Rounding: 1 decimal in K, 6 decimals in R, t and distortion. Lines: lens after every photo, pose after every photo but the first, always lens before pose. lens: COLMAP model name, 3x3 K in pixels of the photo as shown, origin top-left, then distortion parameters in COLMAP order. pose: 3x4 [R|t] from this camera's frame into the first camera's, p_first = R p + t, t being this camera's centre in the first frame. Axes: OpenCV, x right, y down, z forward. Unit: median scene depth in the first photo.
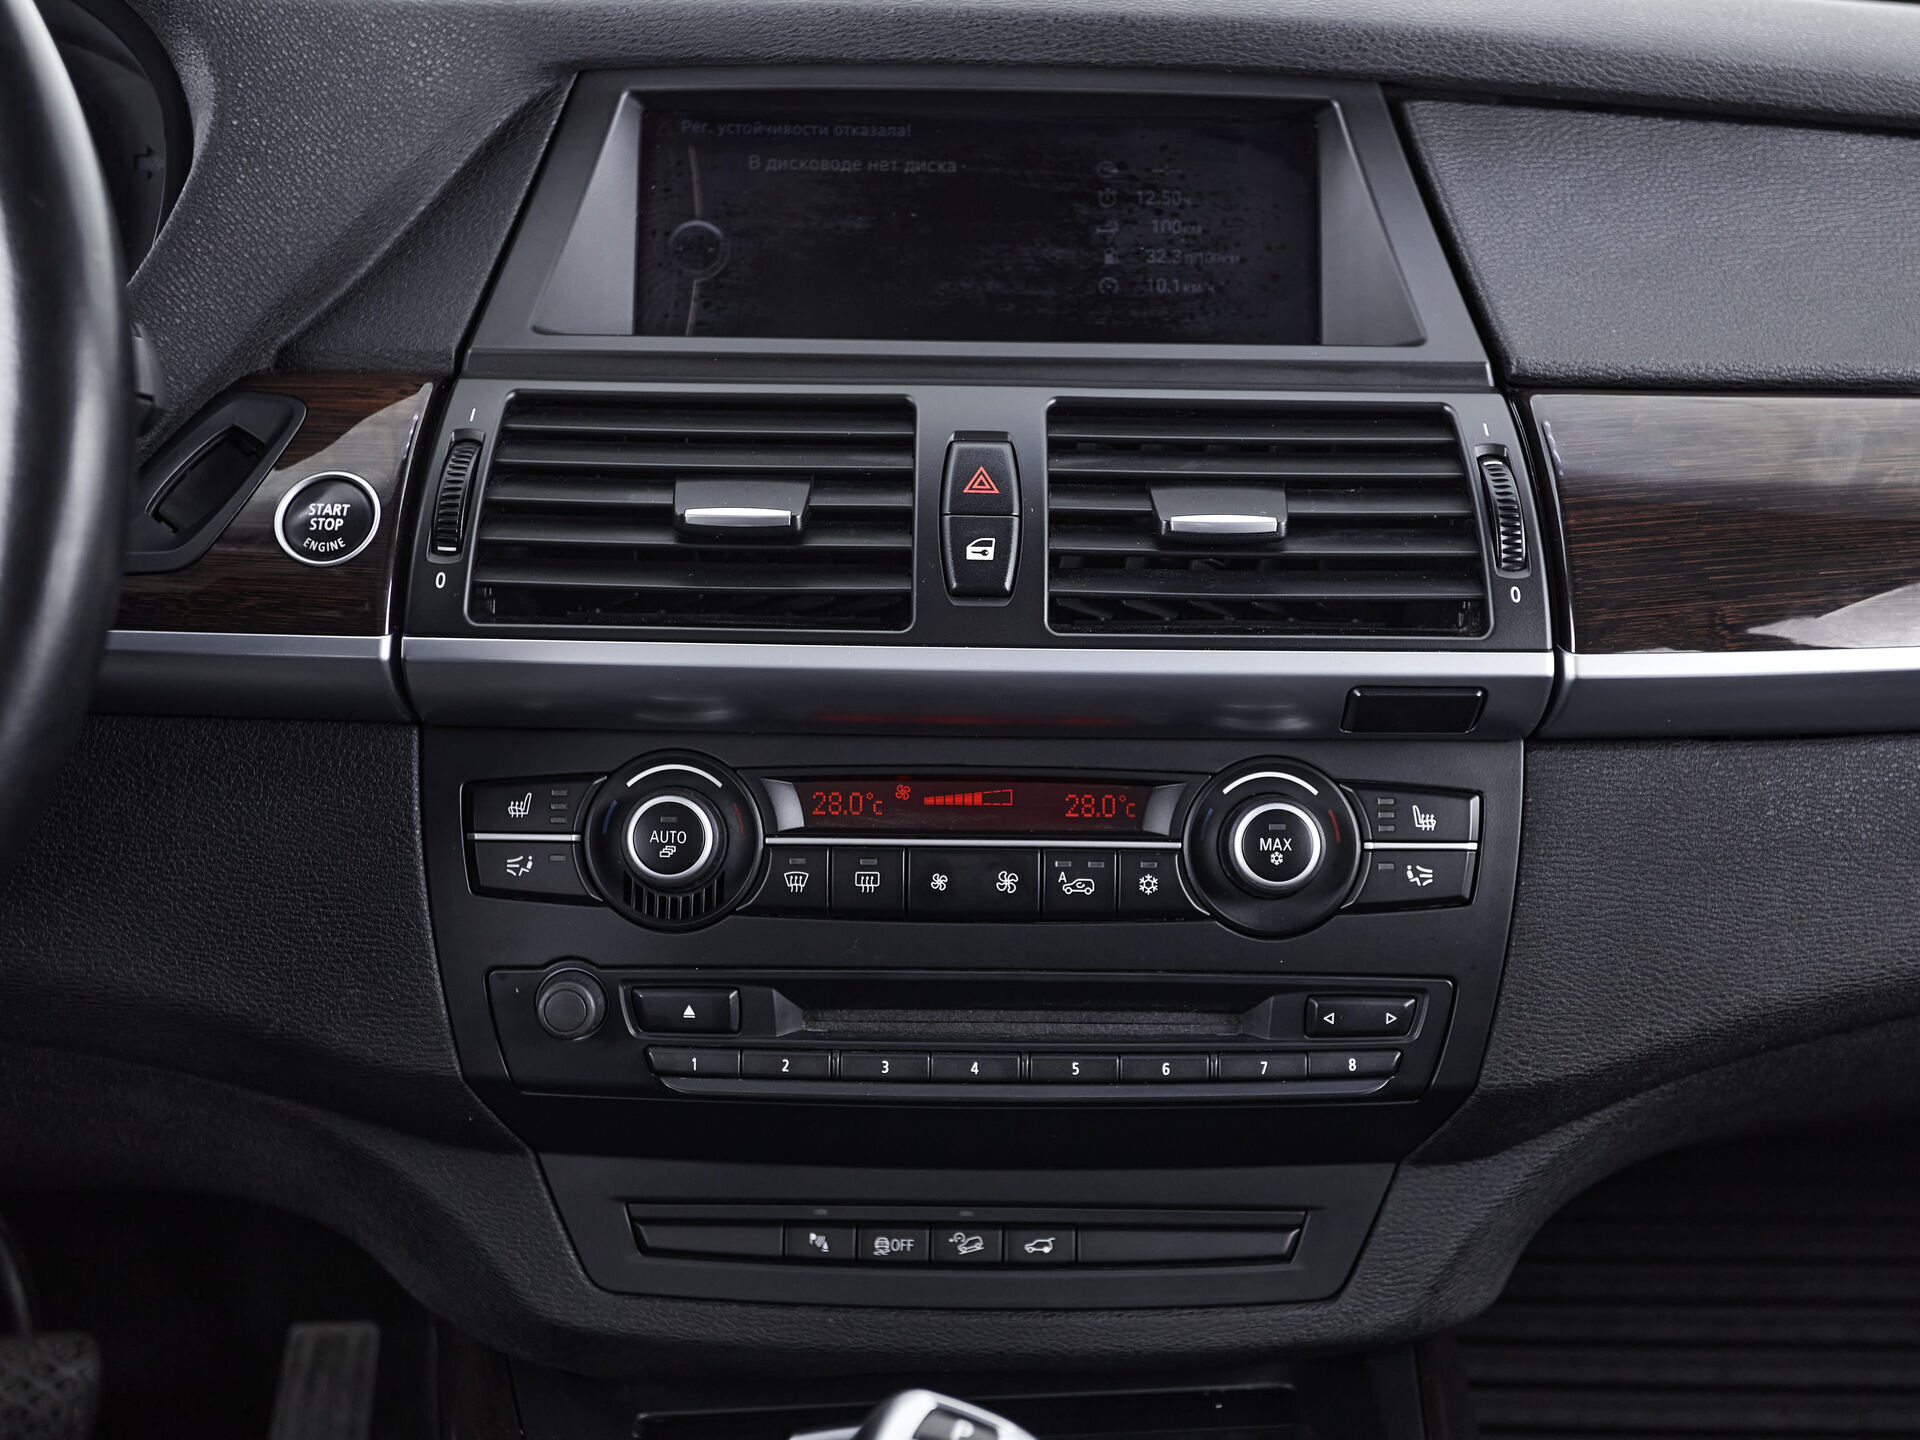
lens RADIAL K [[2475.9, 0, 963.0], [0, 2475.9, 682.9], [0, 0, 1]] dist [0.024516, 0.000000]
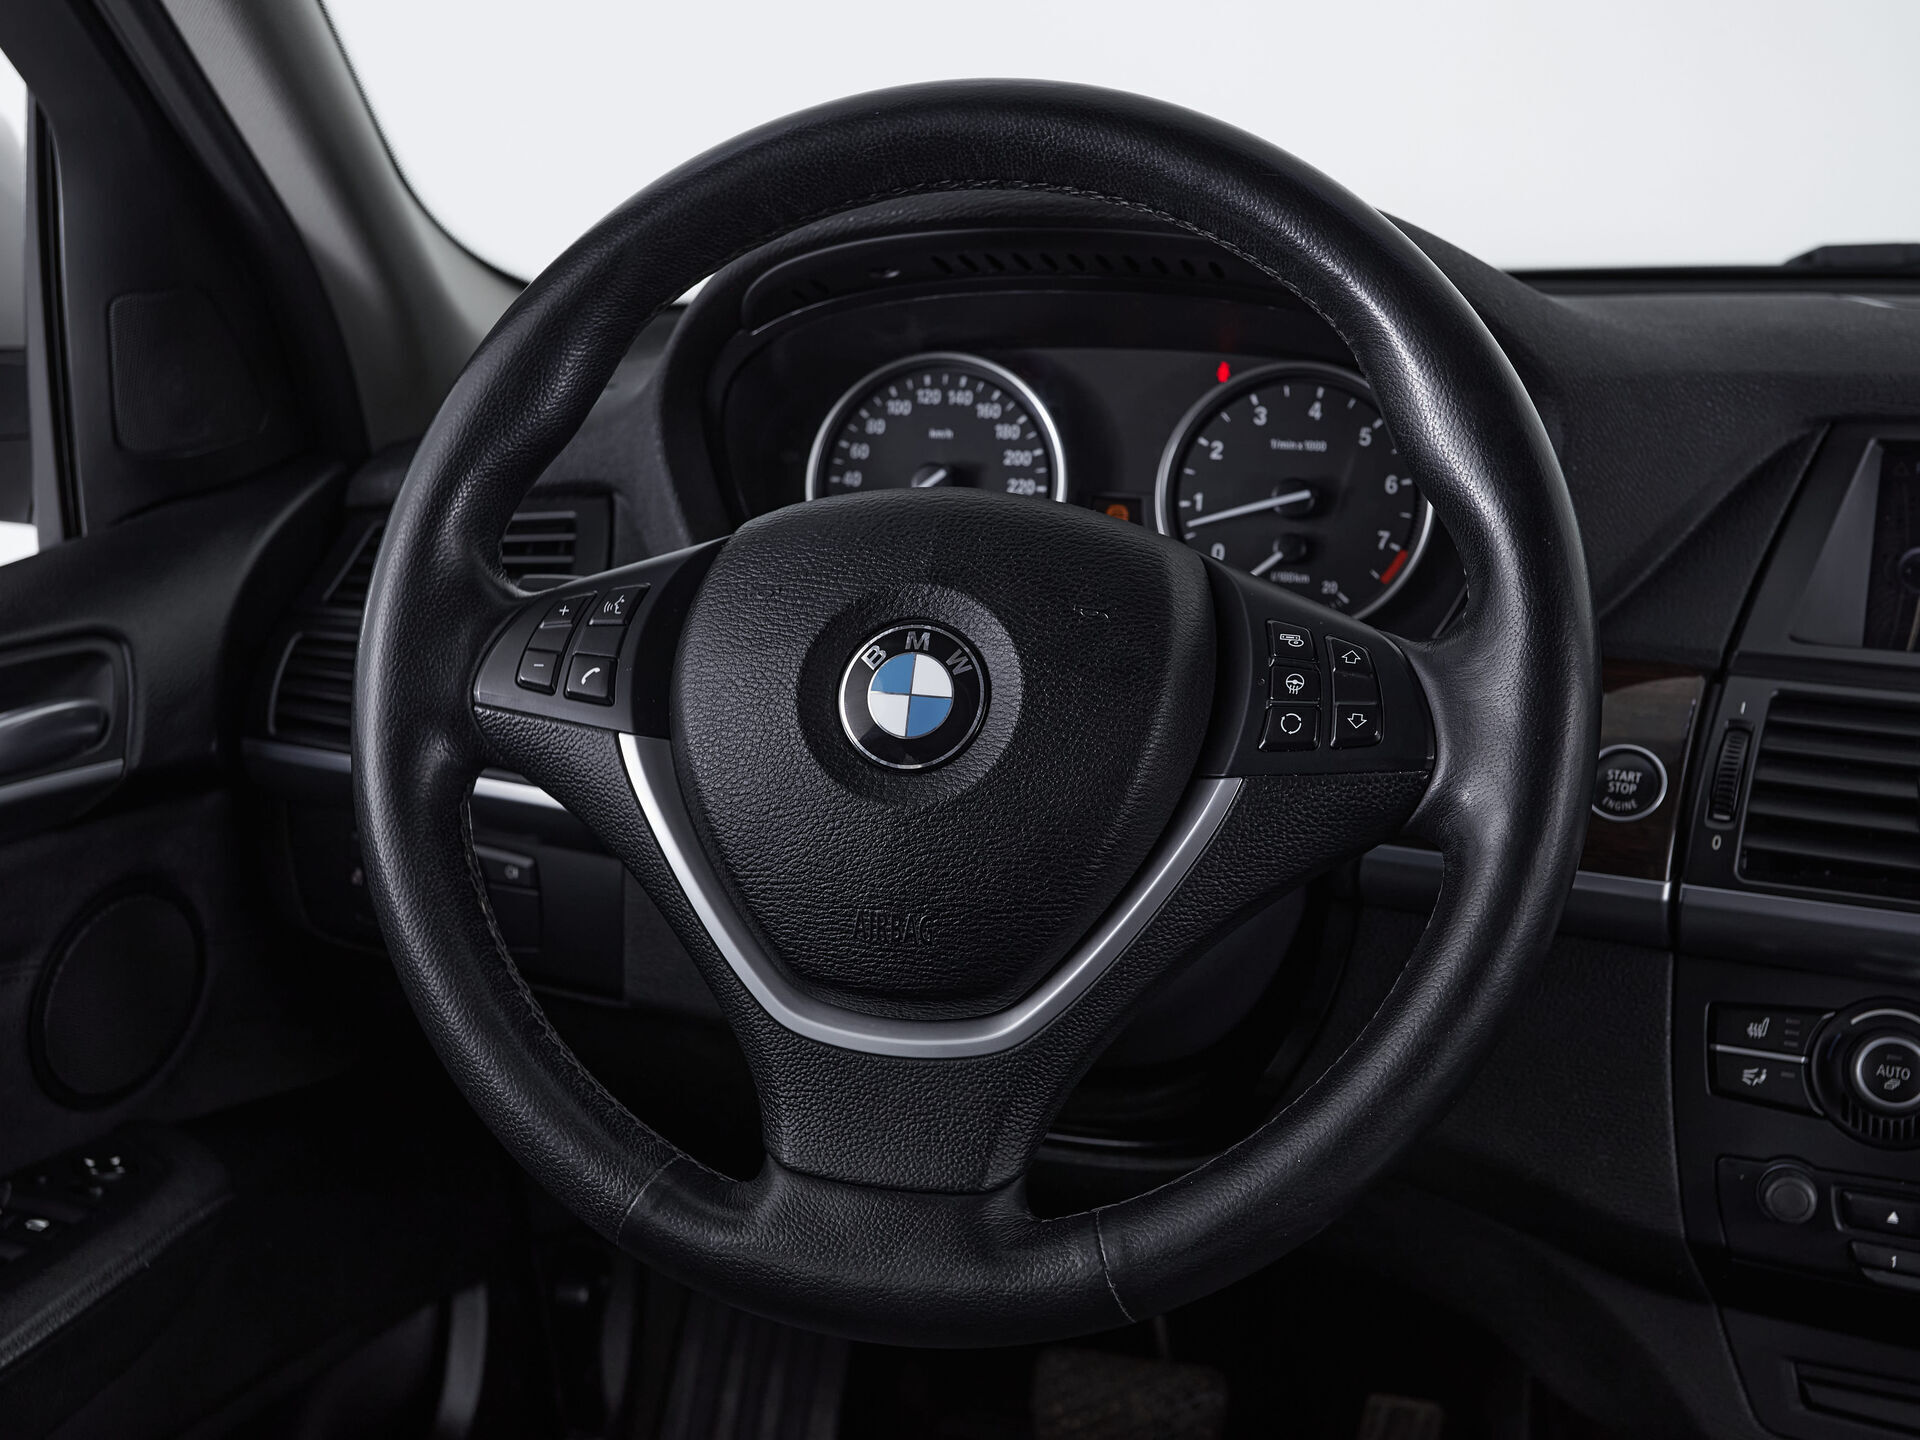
lens RADIAL K [[2321.0, 0, 969.4], [0, 2321.0, 715.9], [0, 0, 1]] dist [0.027399, 0.000000]
pose [[0.939517, 0.083806, -0.332091, -0.173190], [-0.094439, 0.995402, -0.015981, -0.048461], [0.329225, 0.046377, 0.943112, -0.223826]]
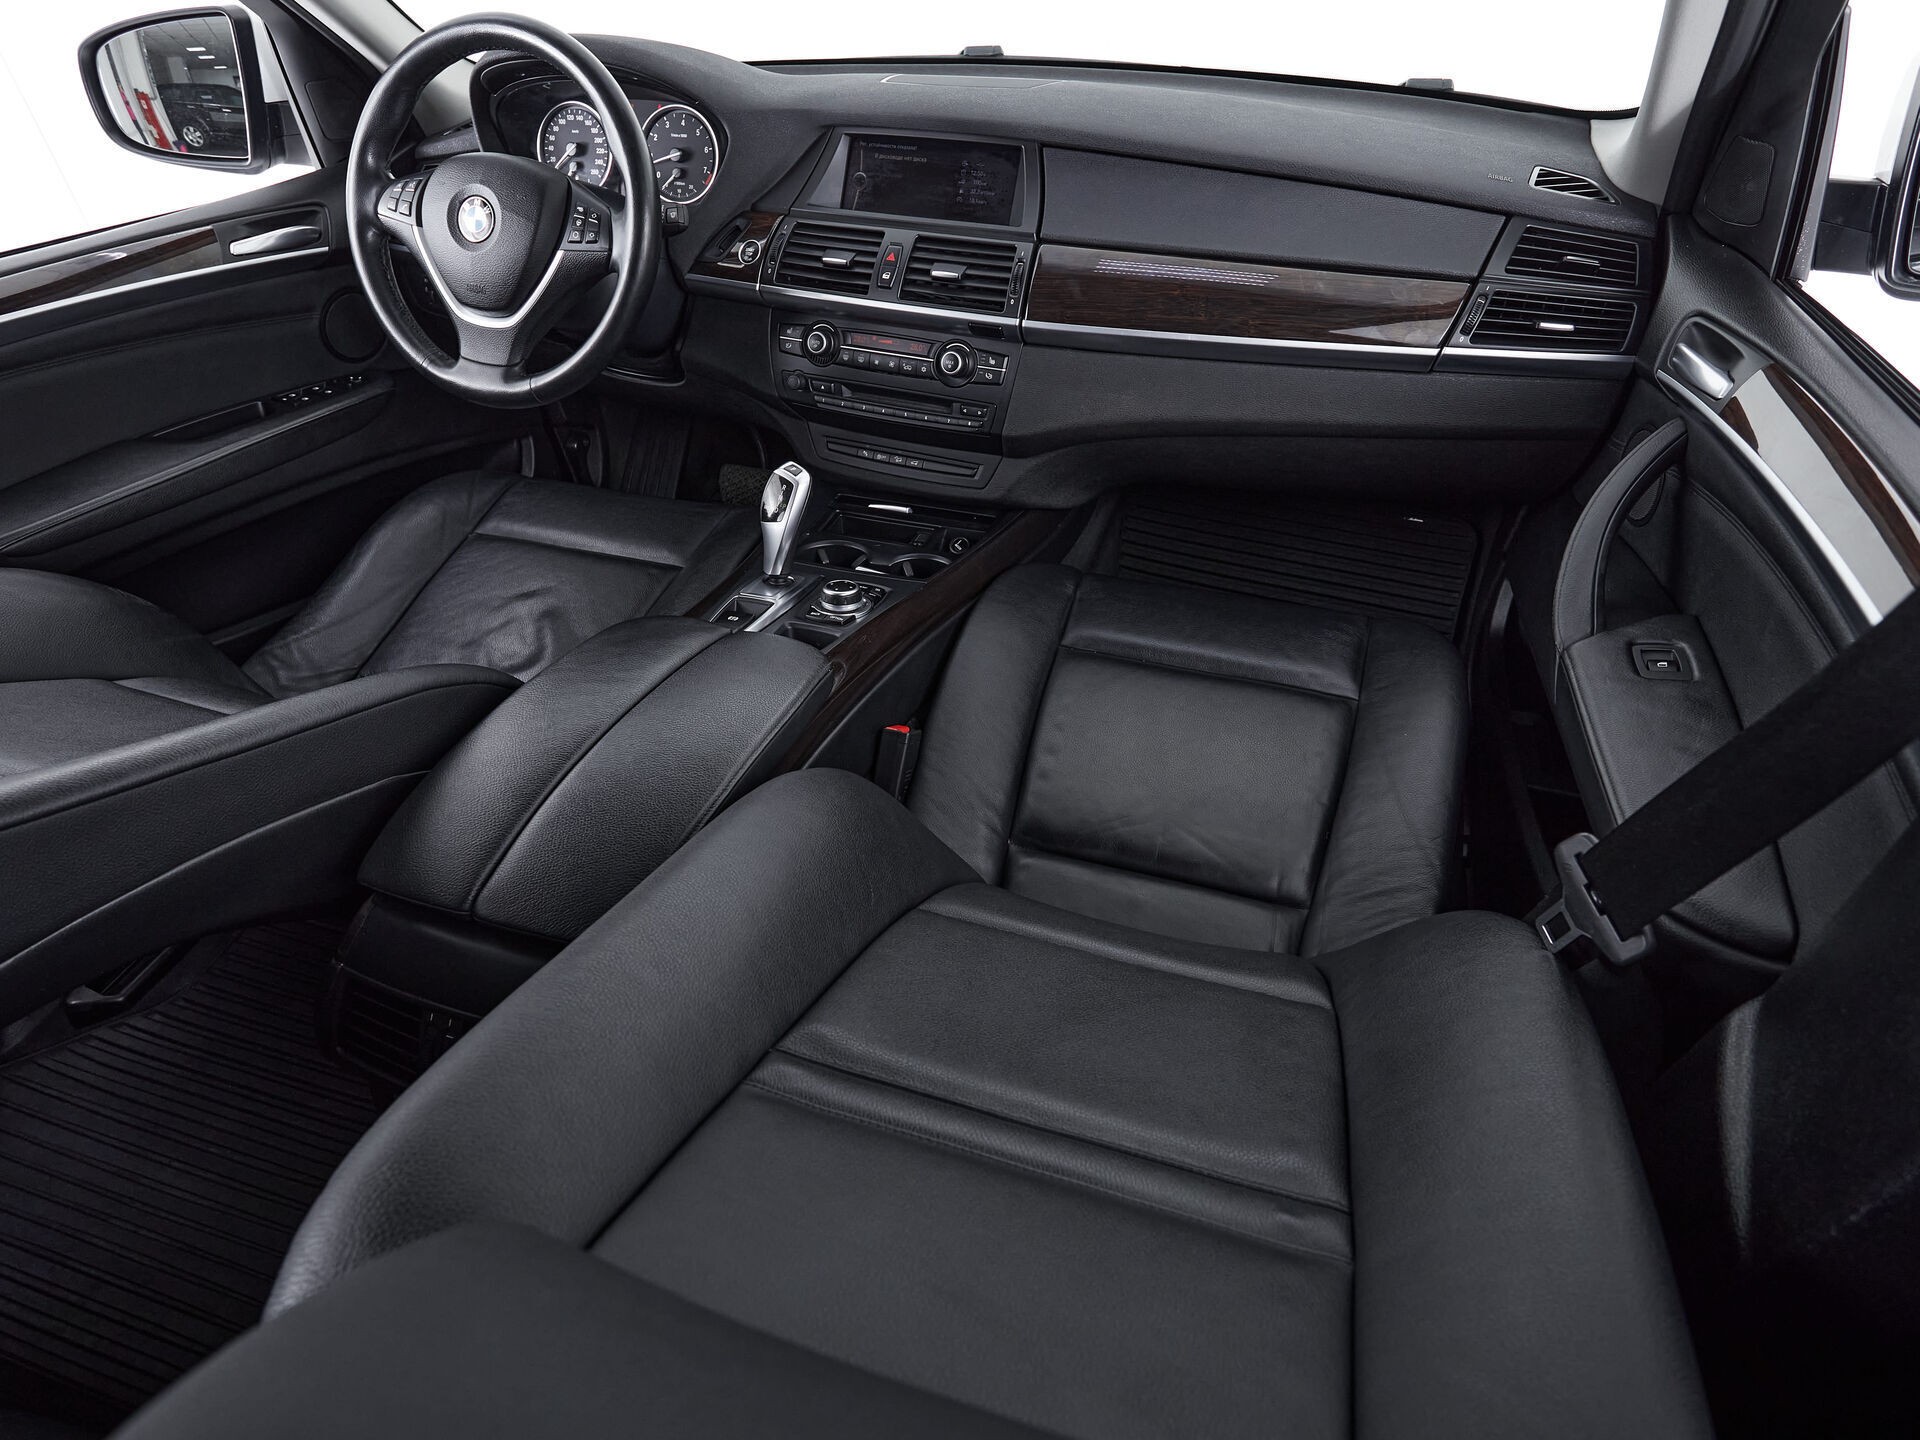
lens RADIAL K [[1038.7, 0, 957.8], [0, 1038.7, 700.2], [0, 0, 1]] dist [-0.004513, -0.001888]
pose [[0.914042, 0.232063, -0.332677, 0.788848], [-0.099109, 0.923086, 0.371605, -0.052671], [0.393325, -0.306692, 0.866738, -0.577798]]
